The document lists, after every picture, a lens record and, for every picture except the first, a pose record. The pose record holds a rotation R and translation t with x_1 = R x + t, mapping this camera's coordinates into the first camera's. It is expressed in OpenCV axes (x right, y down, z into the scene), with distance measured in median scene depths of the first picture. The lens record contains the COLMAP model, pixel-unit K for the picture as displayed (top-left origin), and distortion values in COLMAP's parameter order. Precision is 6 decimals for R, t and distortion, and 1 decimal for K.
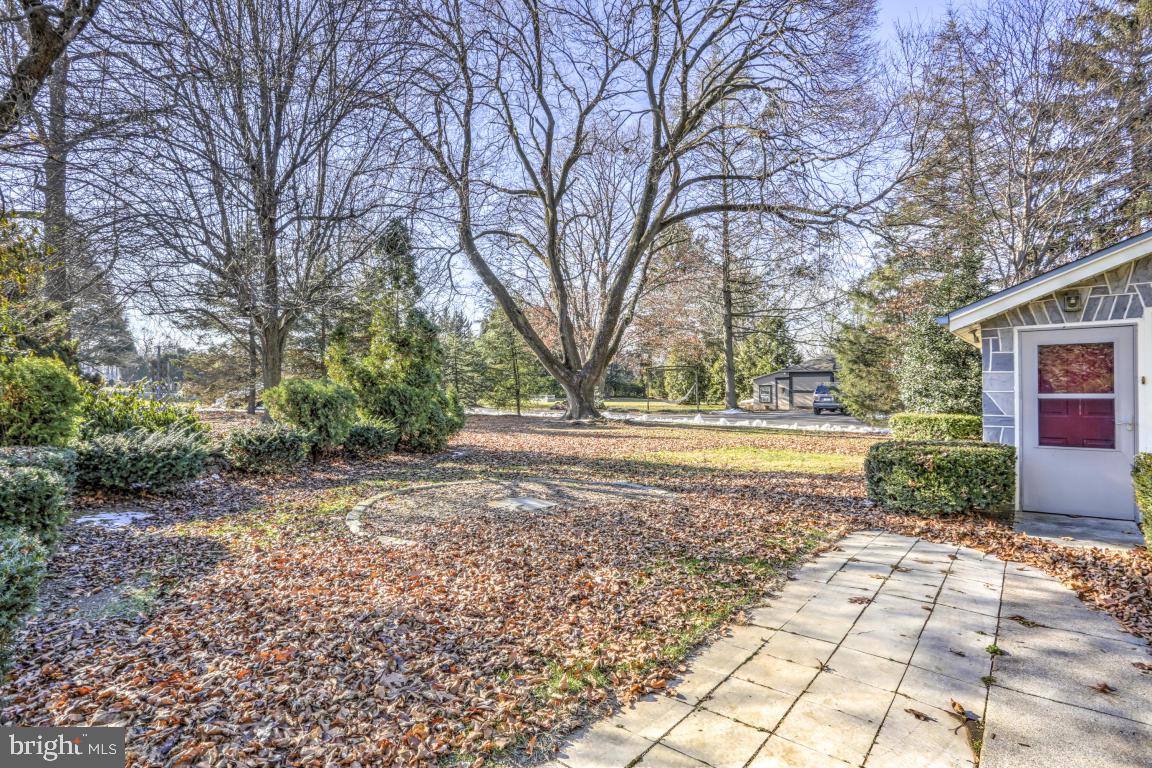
lens RADIAL K [[580.5, 0, 570.2], [0, 580.5, 382.0], [0, 0, 1]] dist [-0.057467, 0.036527]
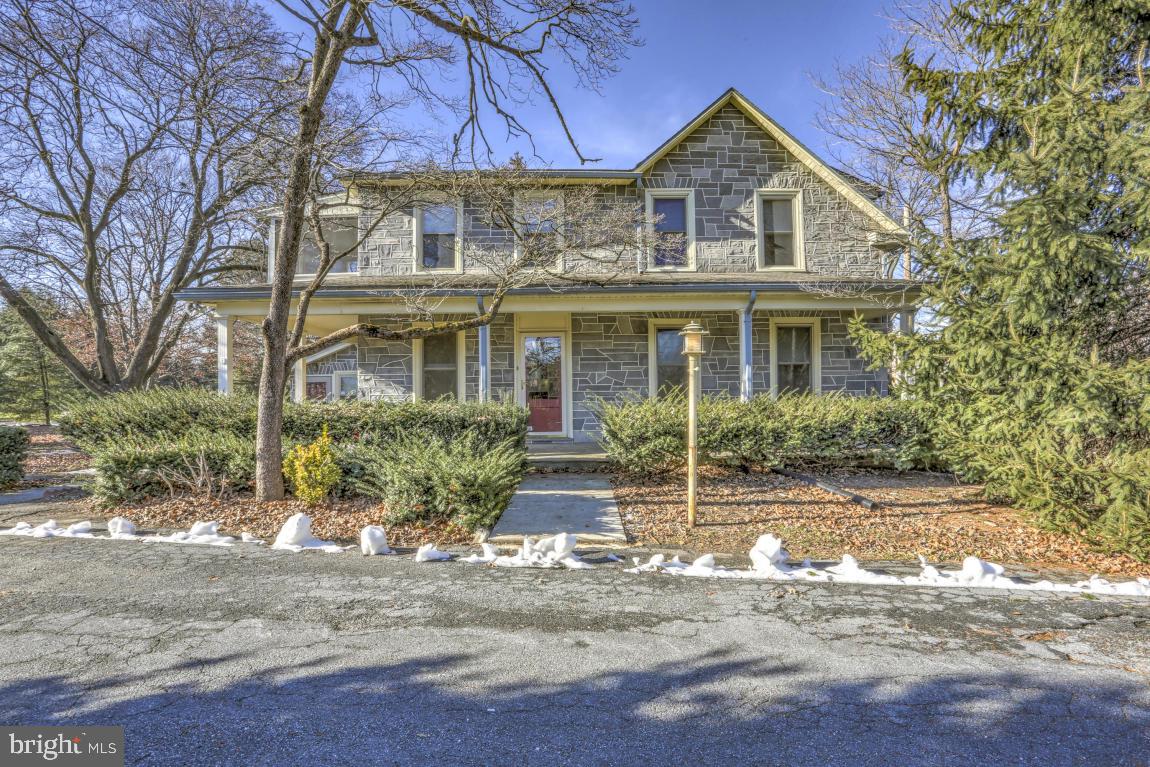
lens RADIAL K [[576.0, 0, 575.0], [0, 576.0, 383.5], [0, 0, 1]] dist [-0.049942, 0.024896]
pose [[0.781189, 0.016051, 0.624089, 0.027826], [-0.003197, 0.999759, -0.021710, -0.000031], [-0.624287, 0.014964, 0.781052, -0.499277]]
